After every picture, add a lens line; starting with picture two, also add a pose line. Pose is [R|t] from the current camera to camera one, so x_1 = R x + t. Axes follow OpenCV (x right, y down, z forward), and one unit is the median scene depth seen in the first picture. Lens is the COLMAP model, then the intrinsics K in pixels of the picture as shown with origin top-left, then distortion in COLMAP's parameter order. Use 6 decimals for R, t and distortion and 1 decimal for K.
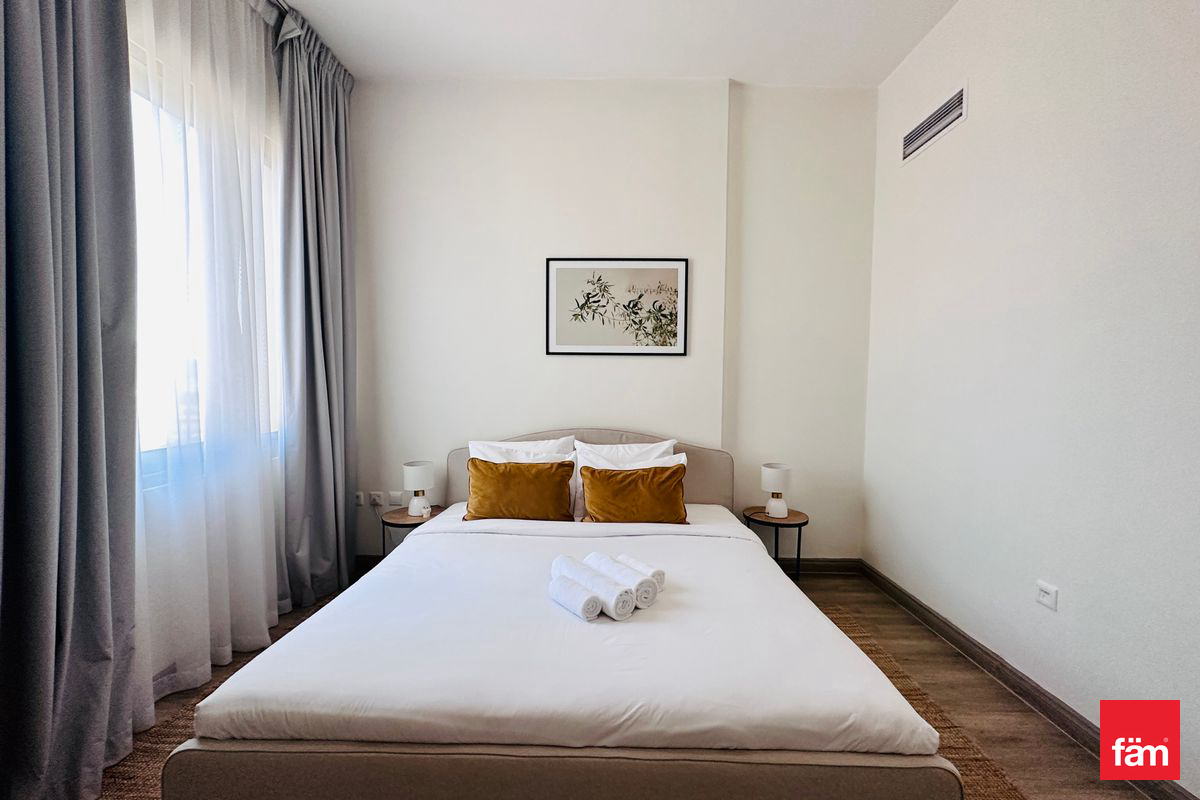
lens RADIAL K [[477.6, 0, 596.8], [0, 477.6, 387.6], [0, 0, 1]] dist [-0.003184, 0.000499]
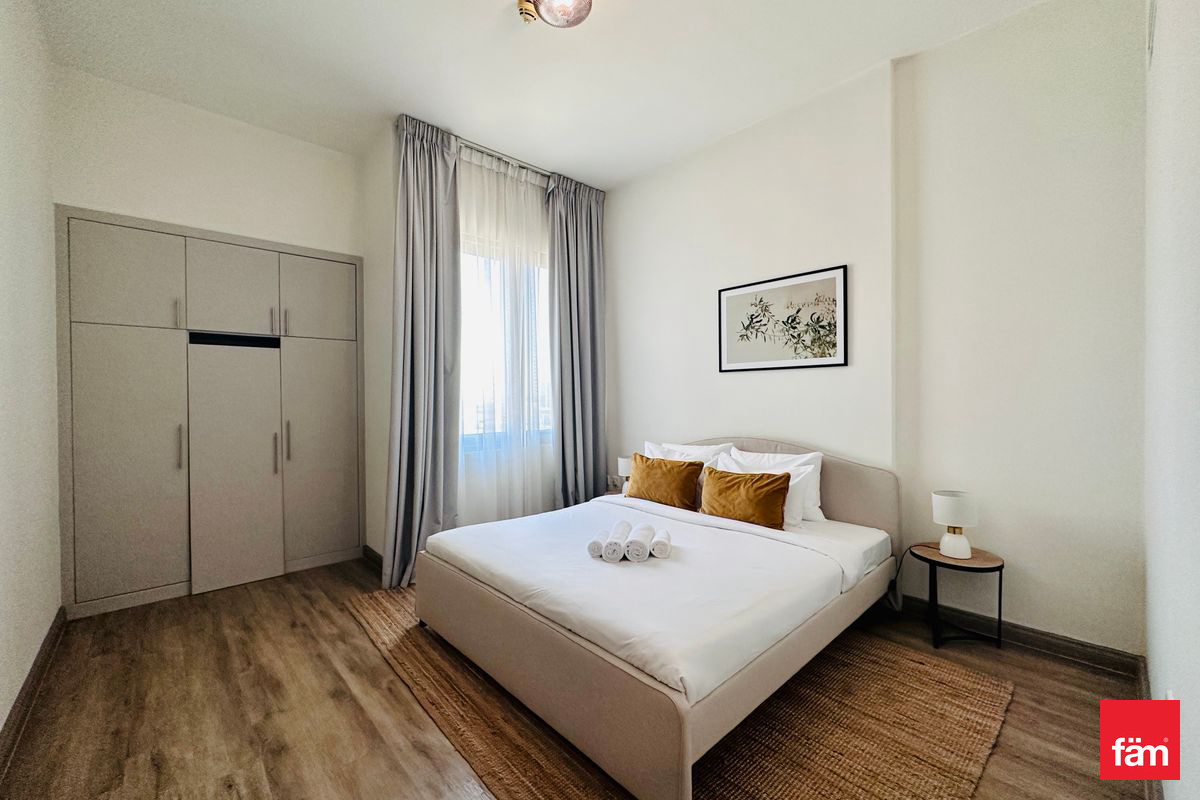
lens RADIAL K [[477.6, 0, 605.7], [0, 477.6, 386.7], [0, 0, 1]] dist [-0.003184, 0.000499]
pose [[0.698282, -0.029122, -0.715231, 0.529684], [-0.002220, 0.999079, -0.042846, 0.015939], [0.715820, 0.031506, 0.697574, -0.003227]]
